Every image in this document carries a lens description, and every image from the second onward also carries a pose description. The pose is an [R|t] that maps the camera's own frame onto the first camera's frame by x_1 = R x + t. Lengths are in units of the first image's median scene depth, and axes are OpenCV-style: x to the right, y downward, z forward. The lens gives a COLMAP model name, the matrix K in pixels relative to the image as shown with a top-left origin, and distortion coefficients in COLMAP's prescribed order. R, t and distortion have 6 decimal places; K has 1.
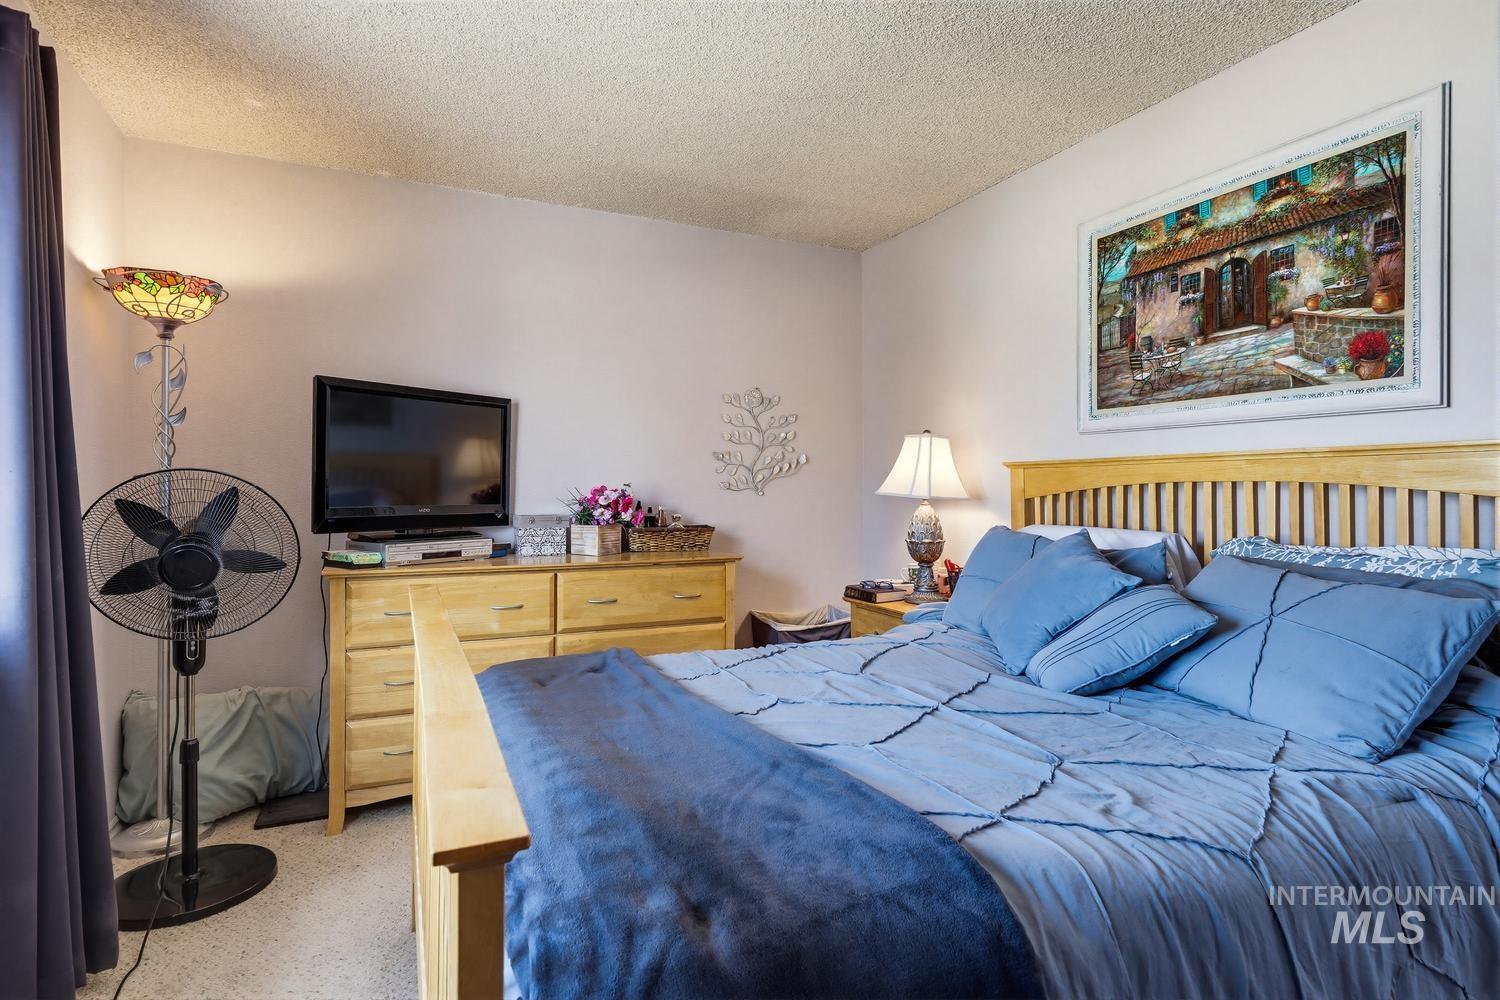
lens RADIAL K [[770.0, 0, 751.2], [0, 770.0, 497.5], [0, 0, 1]] dist [0.004804, -0.002021]
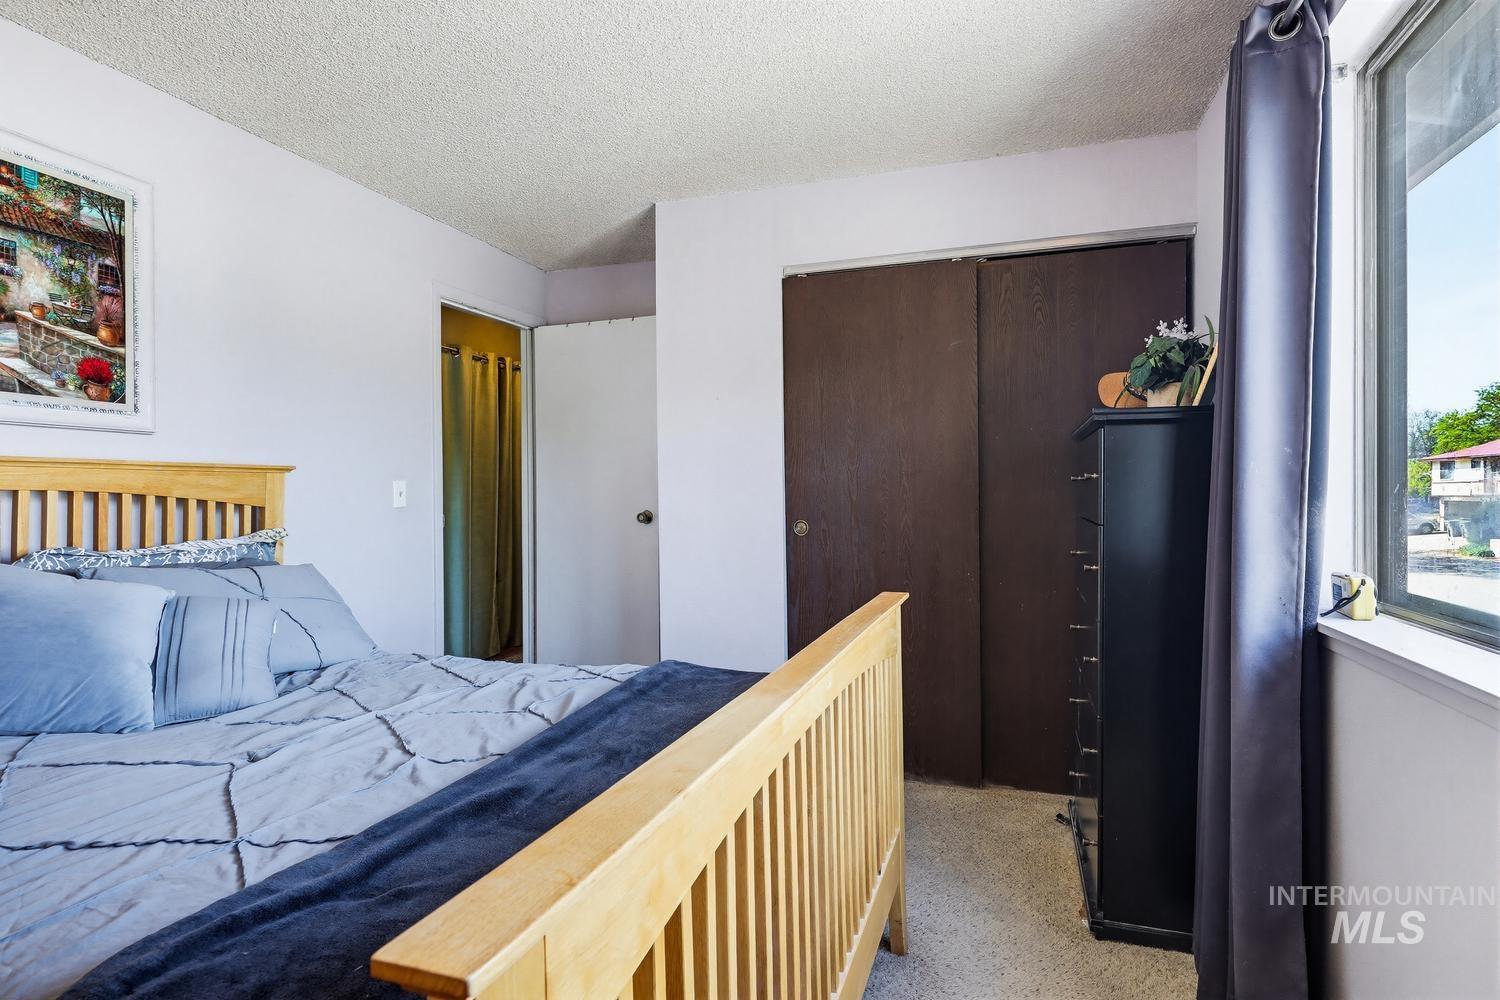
lens RADIAL K [[770.0, 0, 751.2], [0, 770.0, 497.5], [0, 0, 1]] dist [0.004804, -0.002021]
pose [[-0.726369, 0.001024, 0.687304, -0.616491], [0.014058, 0.999812, 0.013368, -0.012608], [-0.687161, 0.019373, -0.726247, 1.083557]]
